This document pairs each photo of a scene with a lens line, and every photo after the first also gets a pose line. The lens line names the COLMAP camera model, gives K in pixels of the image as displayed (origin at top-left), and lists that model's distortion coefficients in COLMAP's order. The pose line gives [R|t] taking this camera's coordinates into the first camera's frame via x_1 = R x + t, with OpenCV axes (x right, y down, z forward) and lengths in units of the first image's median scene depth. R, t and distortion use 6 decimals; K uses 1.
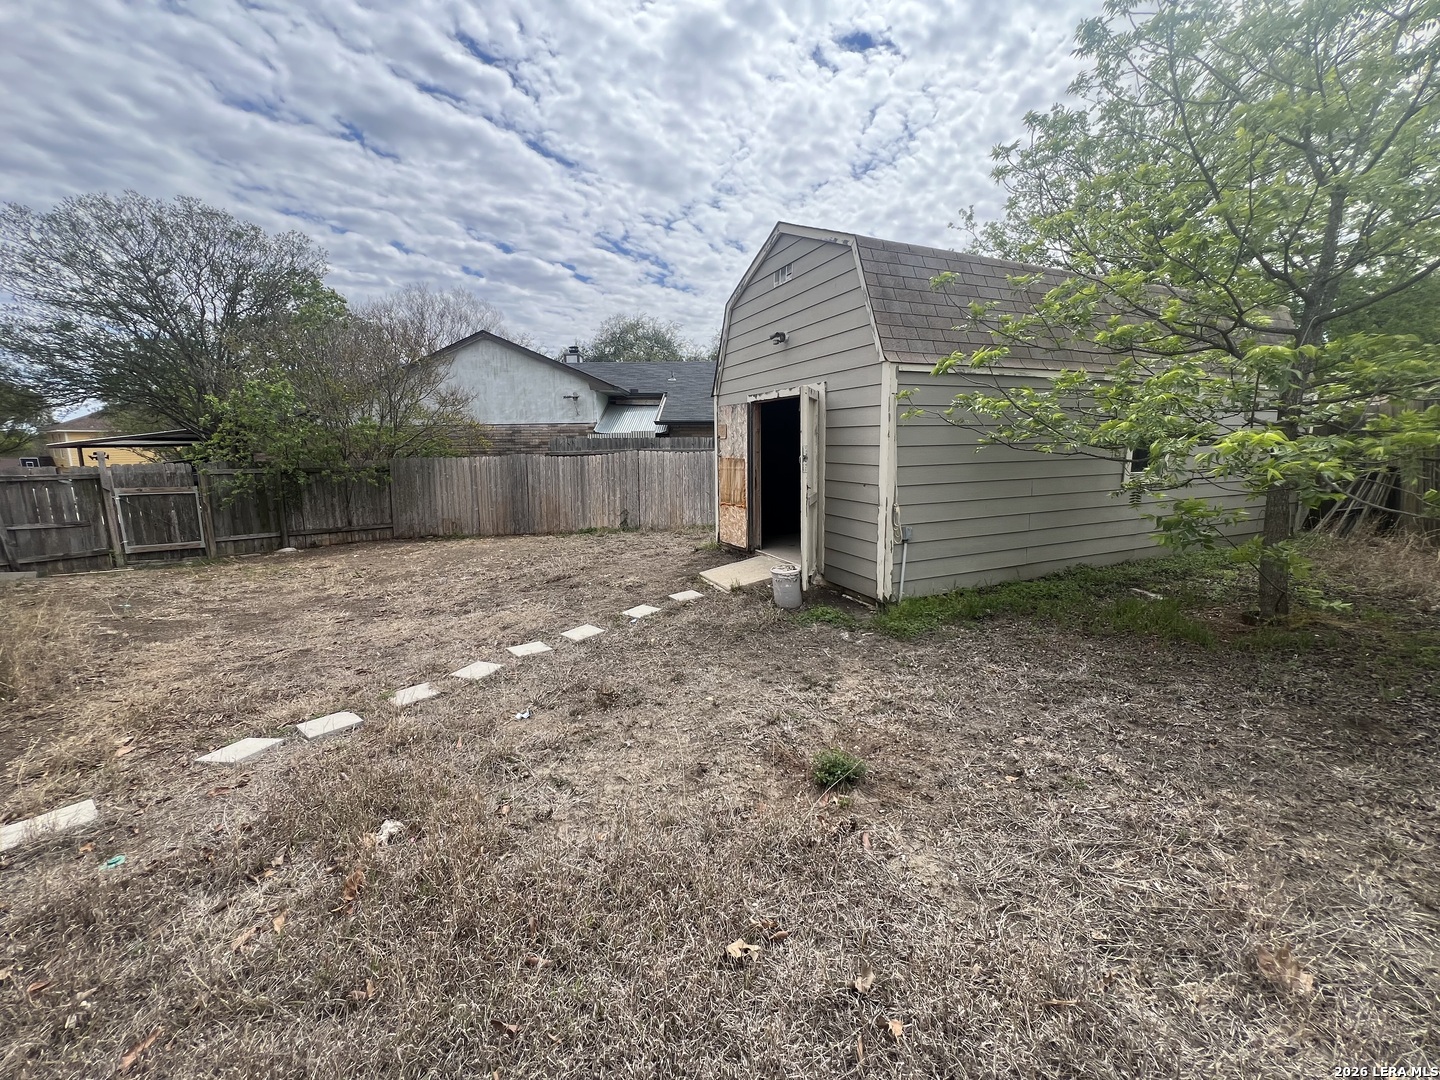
lens RADIAL K [[575.9, 0, 717.8], [0, 575.9, 536.8], [0, 0, 1]] dist [-0.000831, 0.000035]
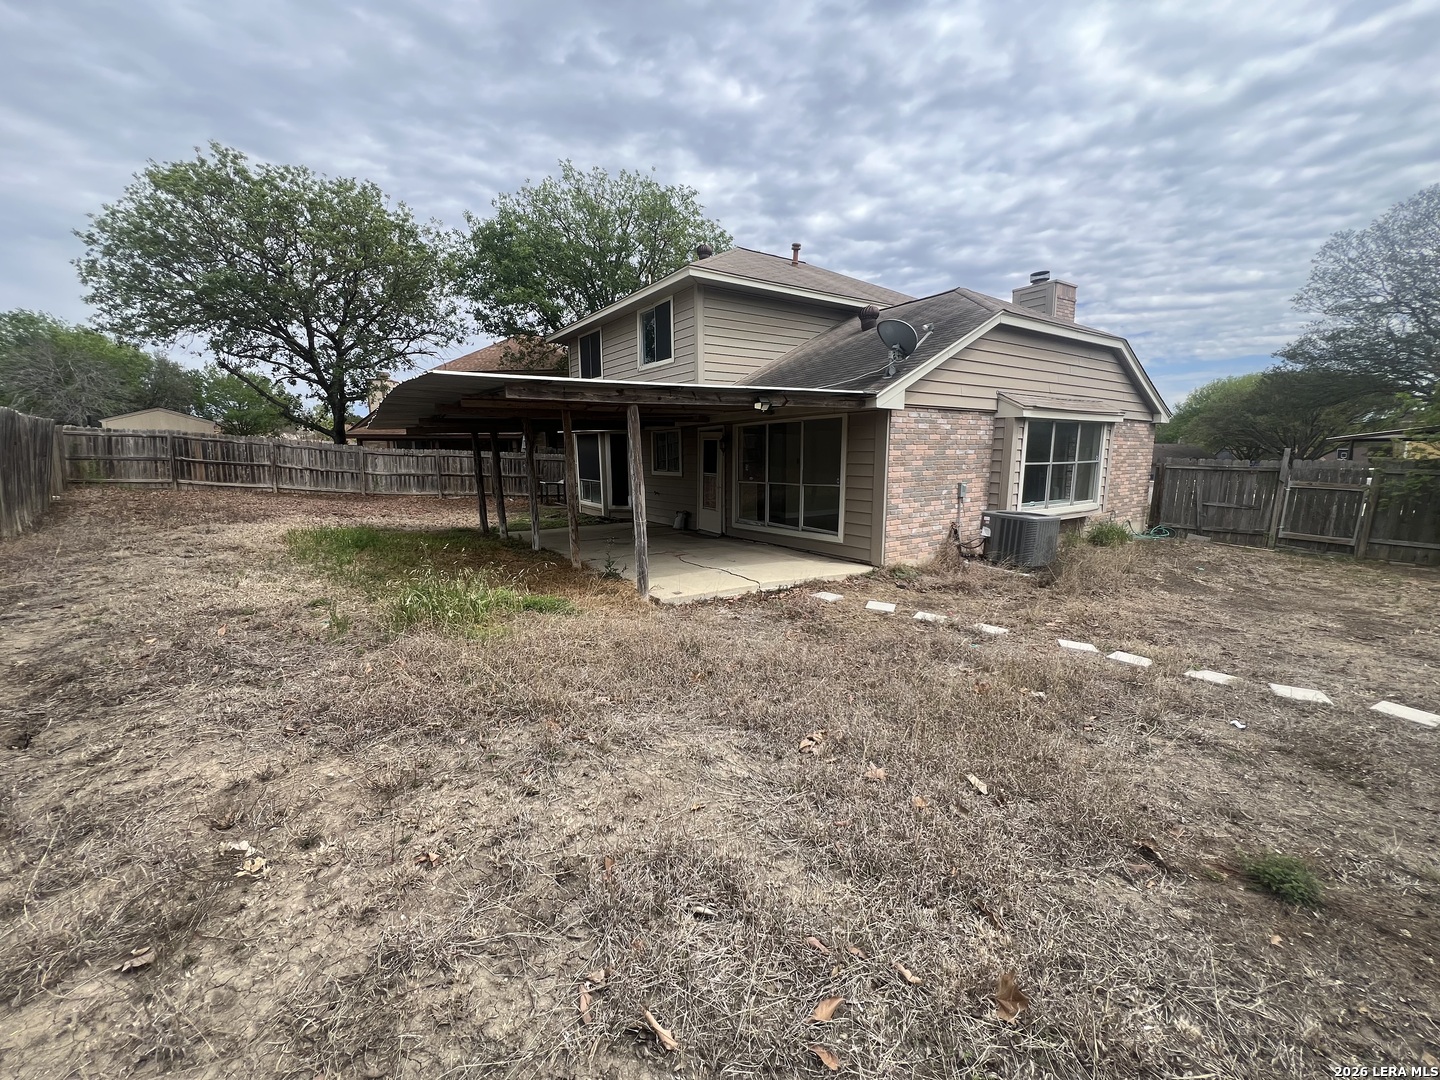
lens RADIAL K [[575.9, 0, 716.9], [0, 575.9, 542.6], [0, 0, 1]] dist [-0.000831, 0.000035]
pose [[-0.180492, 0.174658, -0.967945, 0.306885], [-0.146385, 0.968377, 0.202033, -0.029585], [0.972622, 0.178158, -0.149217, 0.078677]]
